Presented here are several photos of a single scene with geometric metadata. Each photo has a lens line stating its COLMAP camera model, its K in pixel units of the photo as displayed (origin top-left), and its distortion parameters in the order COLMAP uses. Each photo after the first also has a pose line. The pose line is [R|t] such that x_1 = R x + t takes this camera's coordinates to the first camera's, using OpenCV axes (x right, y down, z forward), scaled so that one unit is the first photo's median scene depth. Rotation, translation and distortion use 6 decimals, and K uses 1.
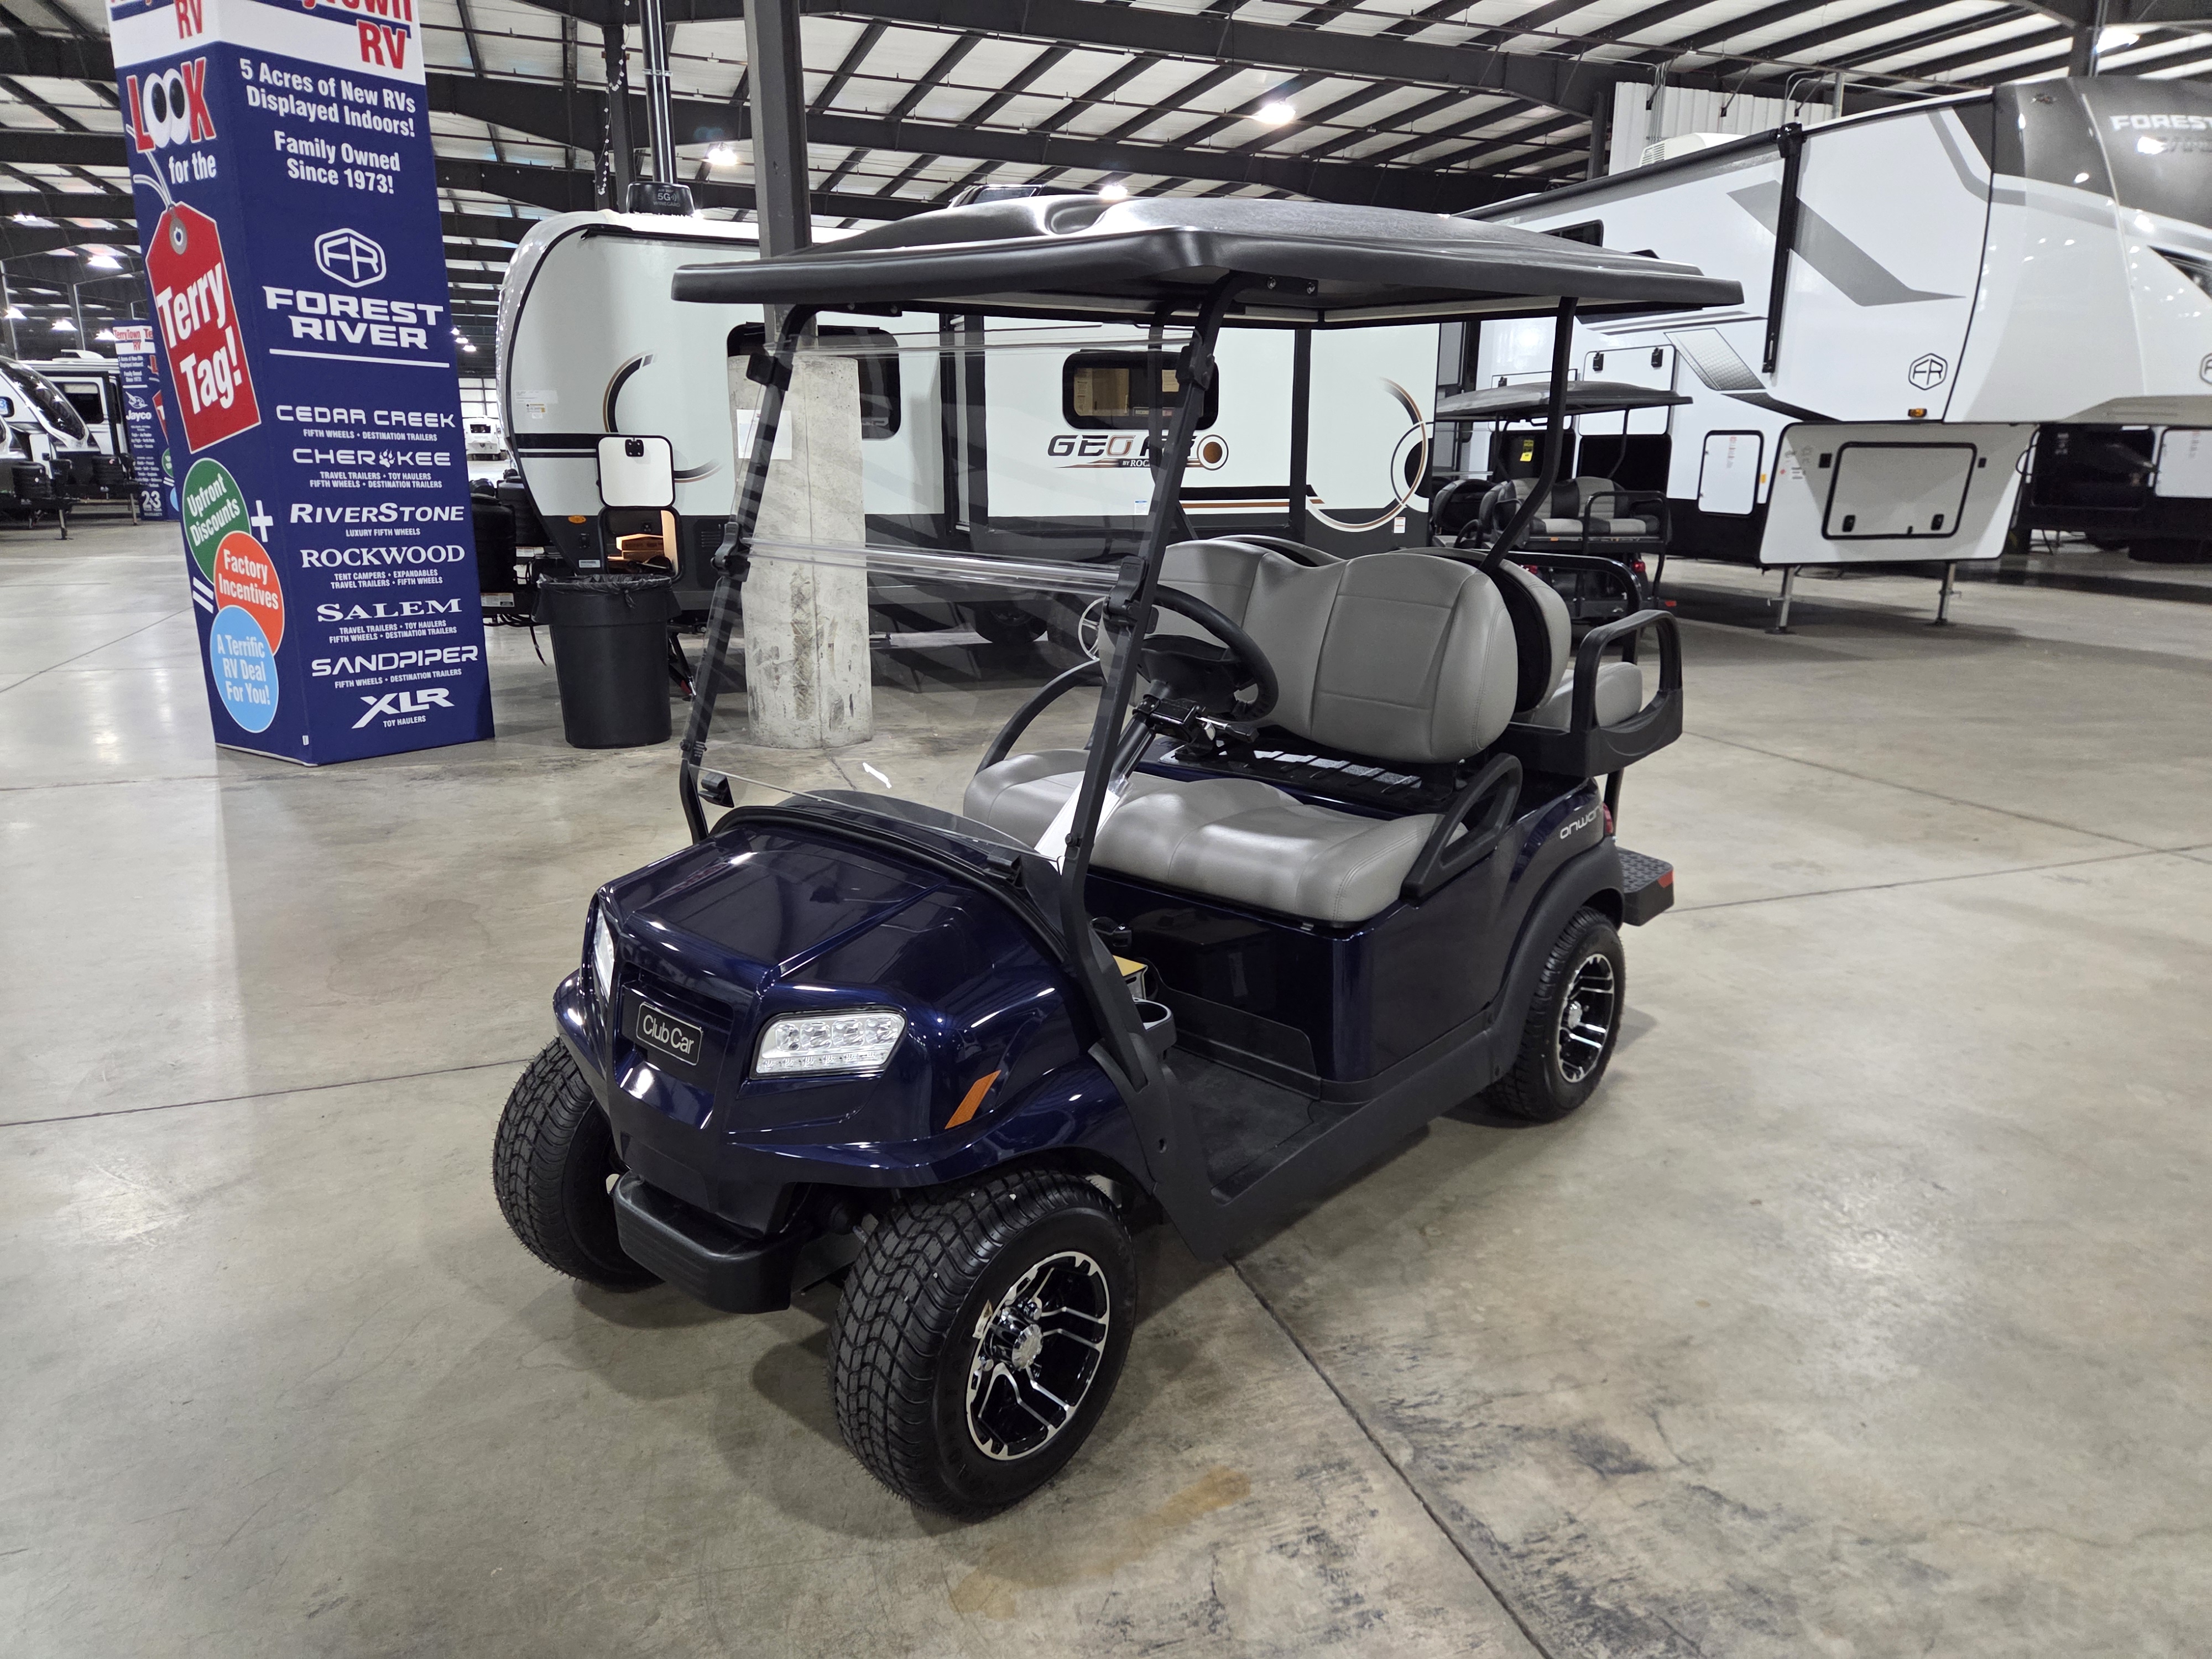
lens RADIAL K [[1481.4, 0, 1115.0], [0, 1481.4, 825.6], [0, 0, 1]] dist [0.065666, -0.058245]
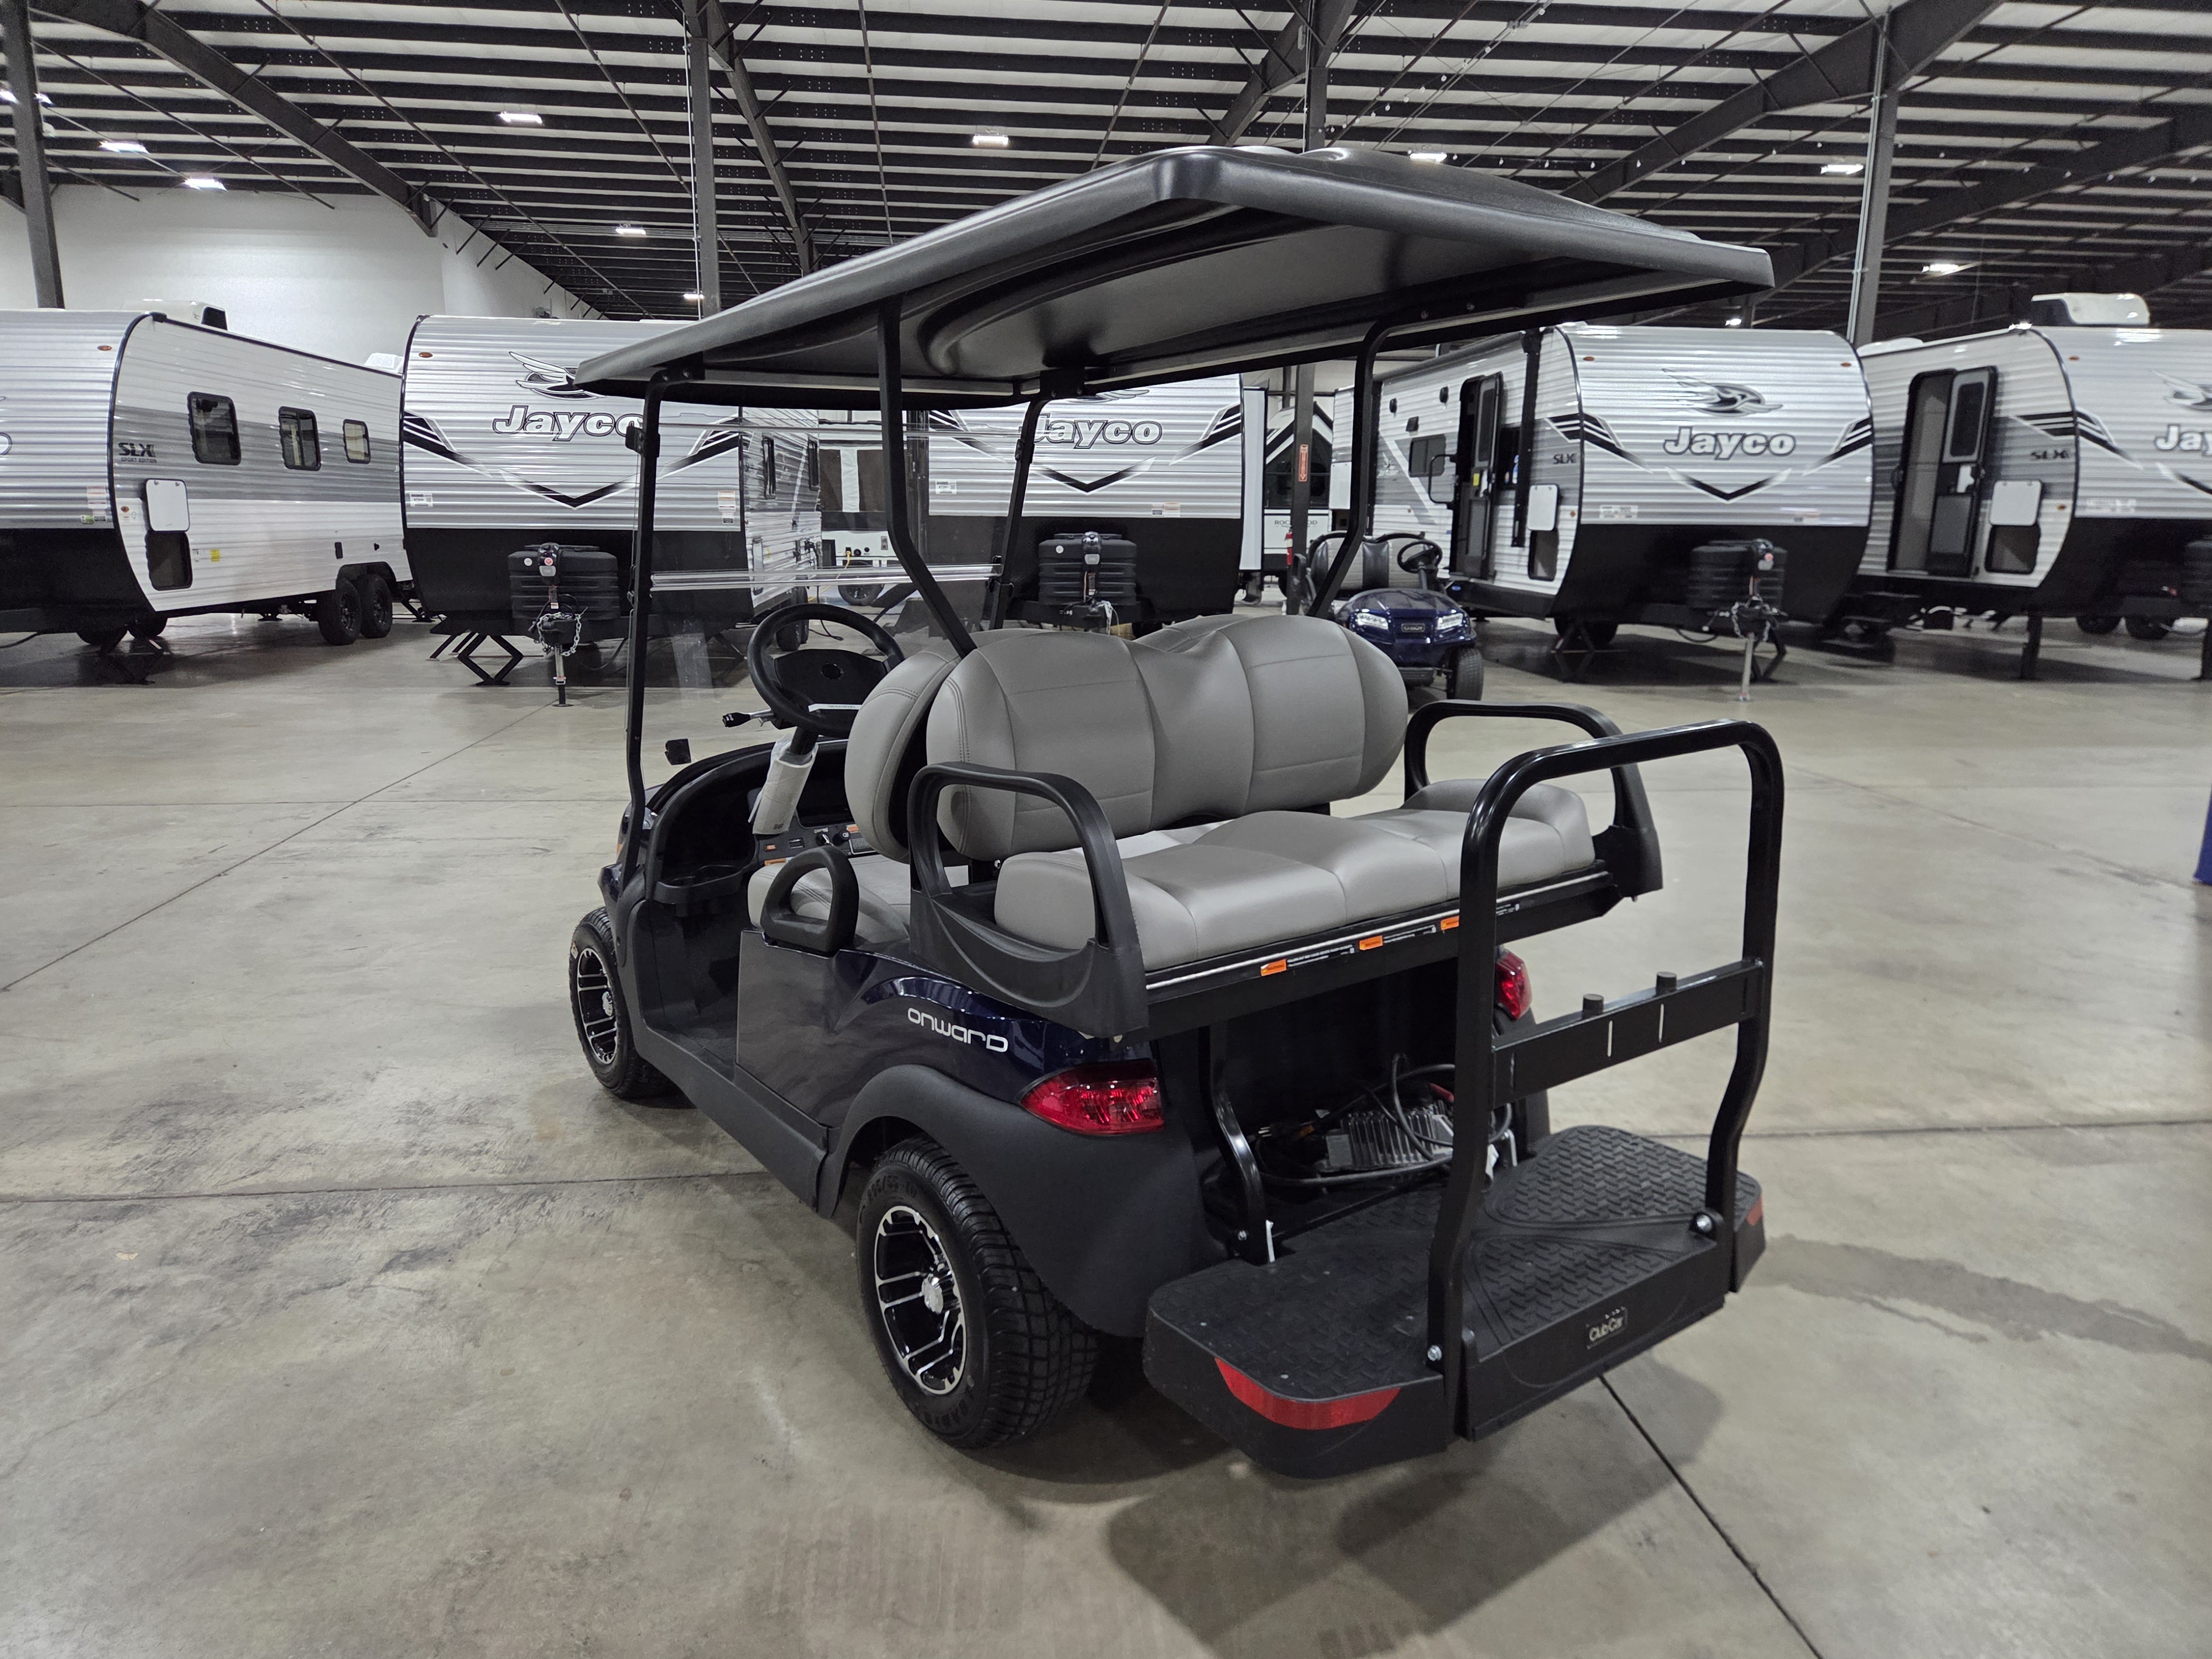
lens RADIAL K [[1481.4, 0, 1115.0], [0, 1481.4, 825.6], [0, 0, 1]] dist [0.065666, -0.058245]
pose [[-0.221193, 0.197562, -0.955009, 1.366879], [-0.252273, 0.934343, 0.251716, -0.419516], [0.942036, 0.296601, -0.156831, 1.665274]]
